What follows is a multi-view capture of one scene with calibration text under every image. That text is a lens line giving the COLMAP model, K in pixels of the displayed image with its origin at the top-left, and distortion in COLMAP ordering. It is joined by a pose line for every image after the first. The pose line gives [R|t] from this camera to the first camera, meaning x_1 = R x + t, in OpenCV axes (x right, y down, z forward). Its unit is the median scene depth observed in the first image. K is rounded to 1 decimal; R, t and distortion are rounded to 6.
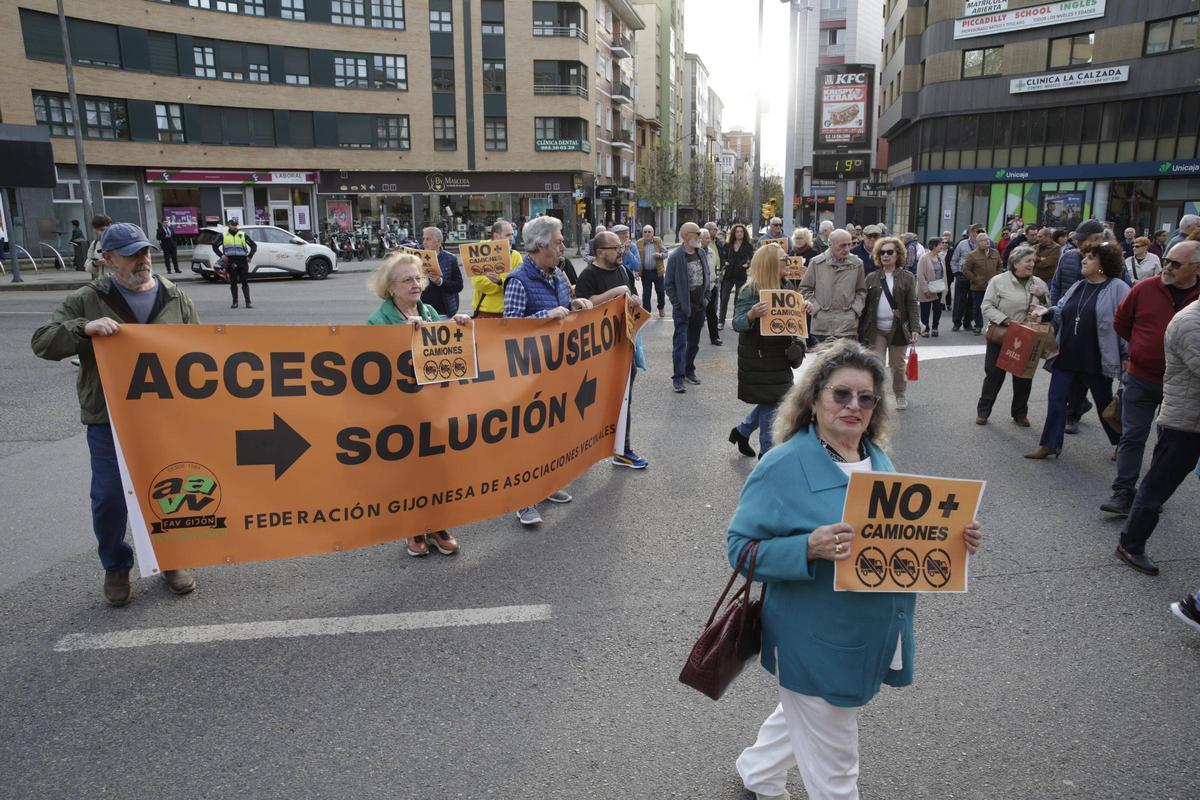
lens RADIAL K [[863.2, 0, 600.0], [0, 863.2, 400.0], [0, 0, 1]] dist [-0.092578, 0.092735]
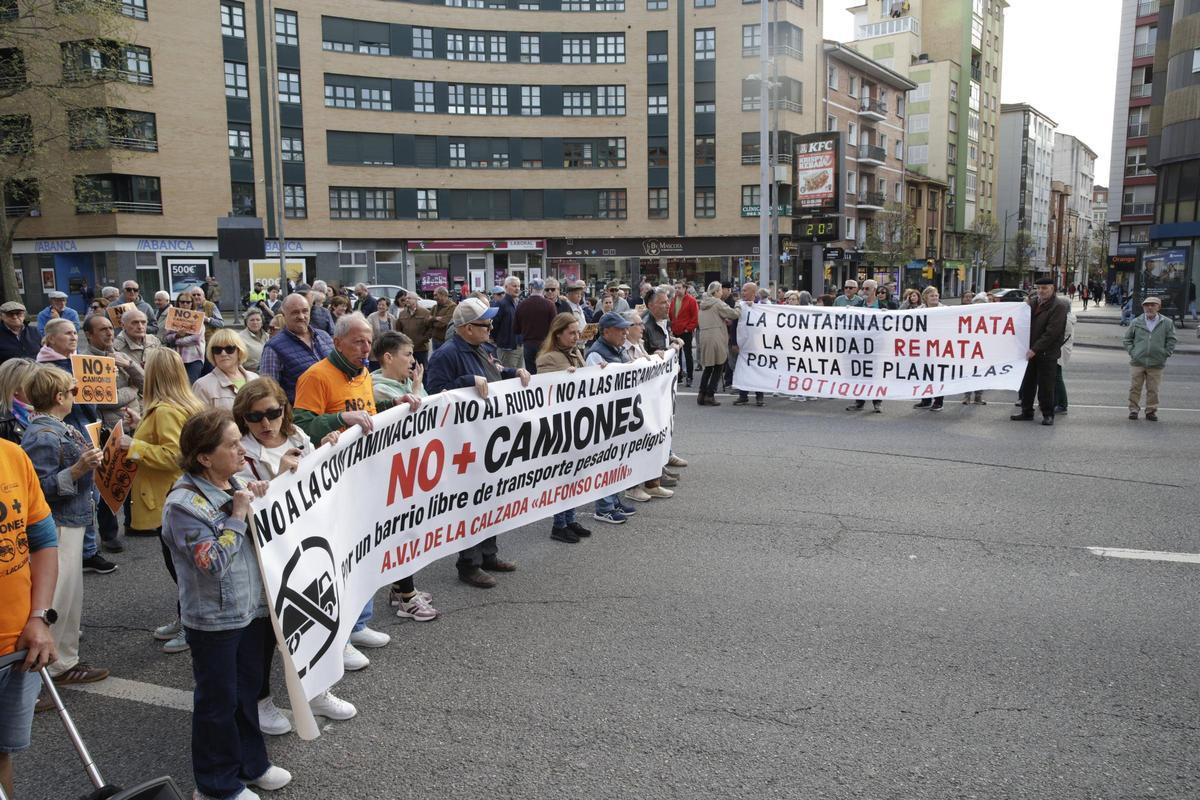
lens RADIAL K [[863.6, 0, 604.0], [0, 863.6, 402.7], [0, 0, 1]] dist [-0.091962, 0.095064]
pose [[0.896629, 0.060853, -0.438581, 0.274537], [-0.089304, 0.995009, -0.044514, 0.001917], [0.433684, 0.079080, 0.897588, -0.014053]]
